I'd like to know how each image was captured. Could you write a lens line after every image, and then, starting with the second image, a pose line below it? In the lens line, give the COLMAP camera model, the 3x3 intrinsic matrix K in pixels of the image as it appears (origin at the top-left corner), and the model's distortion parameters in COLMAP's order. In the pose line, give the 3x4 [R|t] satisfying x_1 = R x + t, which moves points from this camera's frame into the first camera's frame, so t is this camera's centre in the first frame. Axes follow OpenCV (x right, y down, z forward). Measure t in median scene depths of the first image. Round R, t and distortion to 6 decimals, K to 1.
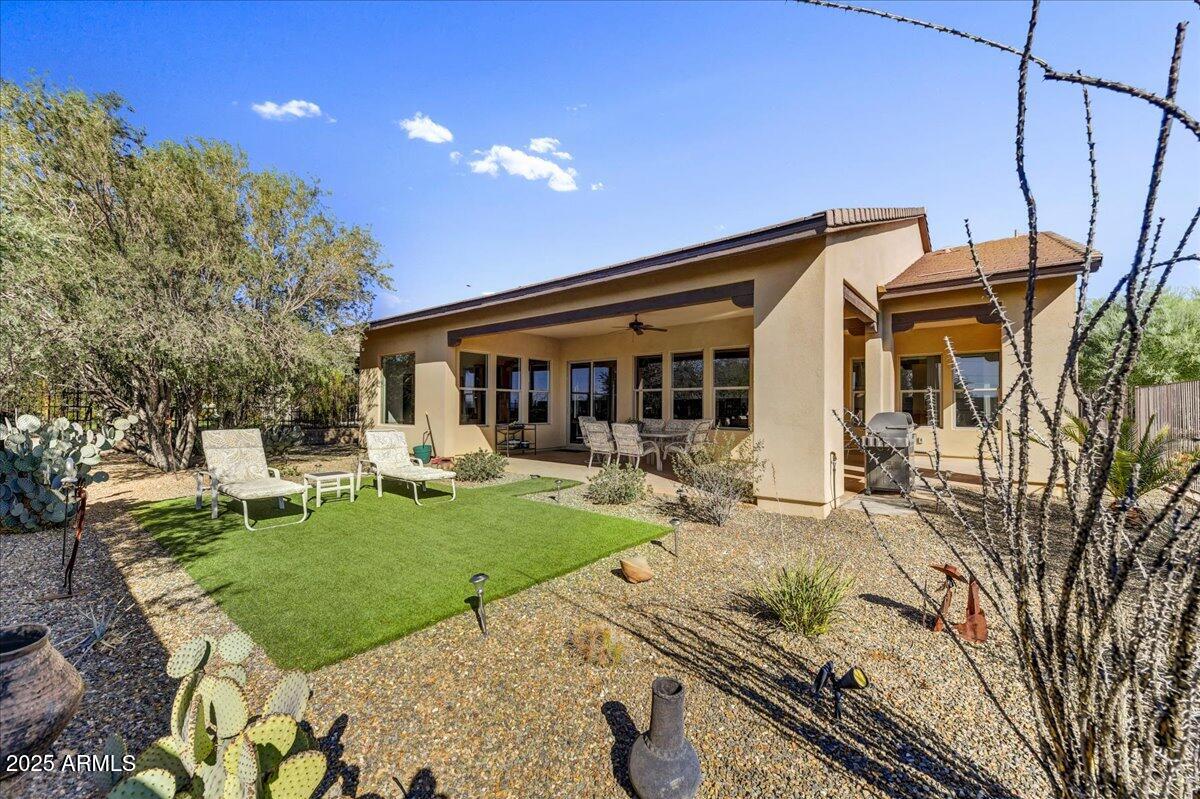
lens RADIAL K [[477.0, 0, 596.7], [0, 477.0, 411.8], [0, 0, 1]] dist [0.000787, -0.000096]
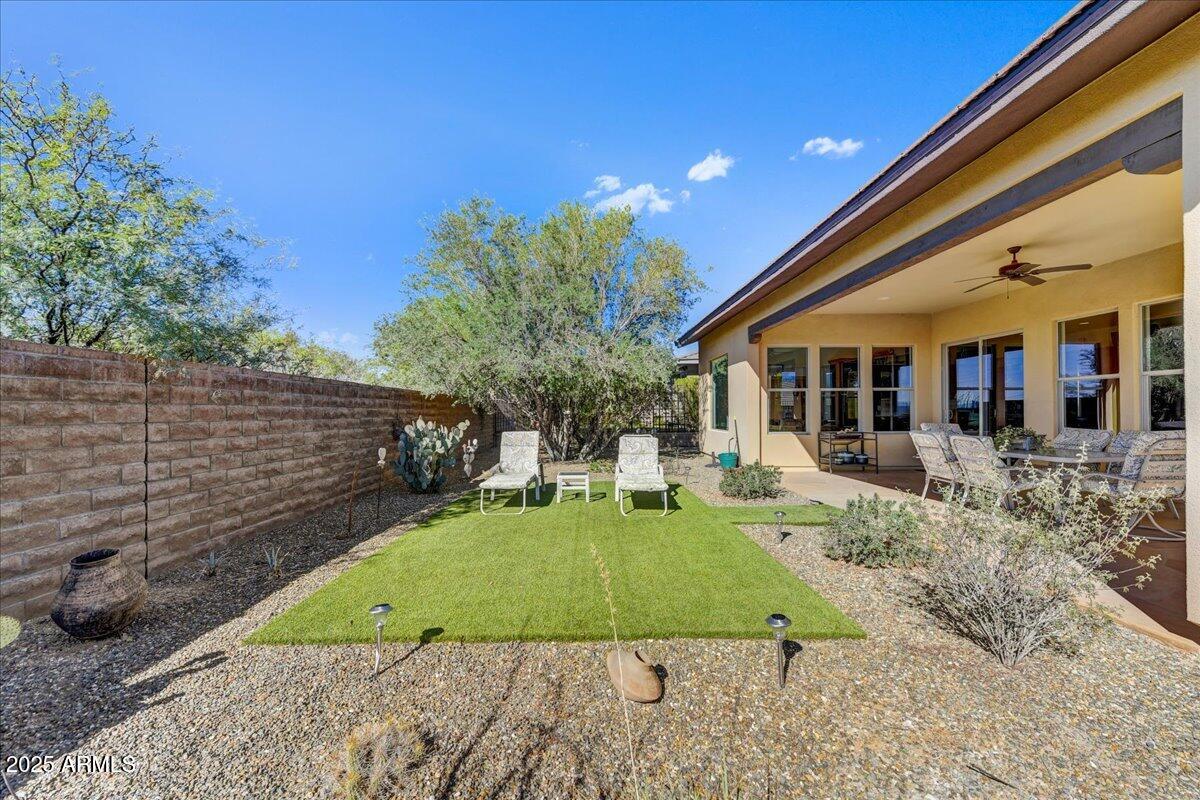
lens RADIAL K [[477.0, 0, 596.7], [0, 477.0, 412.3], [0, 0, 1]] dist [0.000787, -0.000096]
pose [[0.637596, -0.009962, -0.770306, 0.190113], [0.003941, 0.999945, -0.009669, -0.000924], [0.770361, 0.003129, 0.637601, 0.206125]]
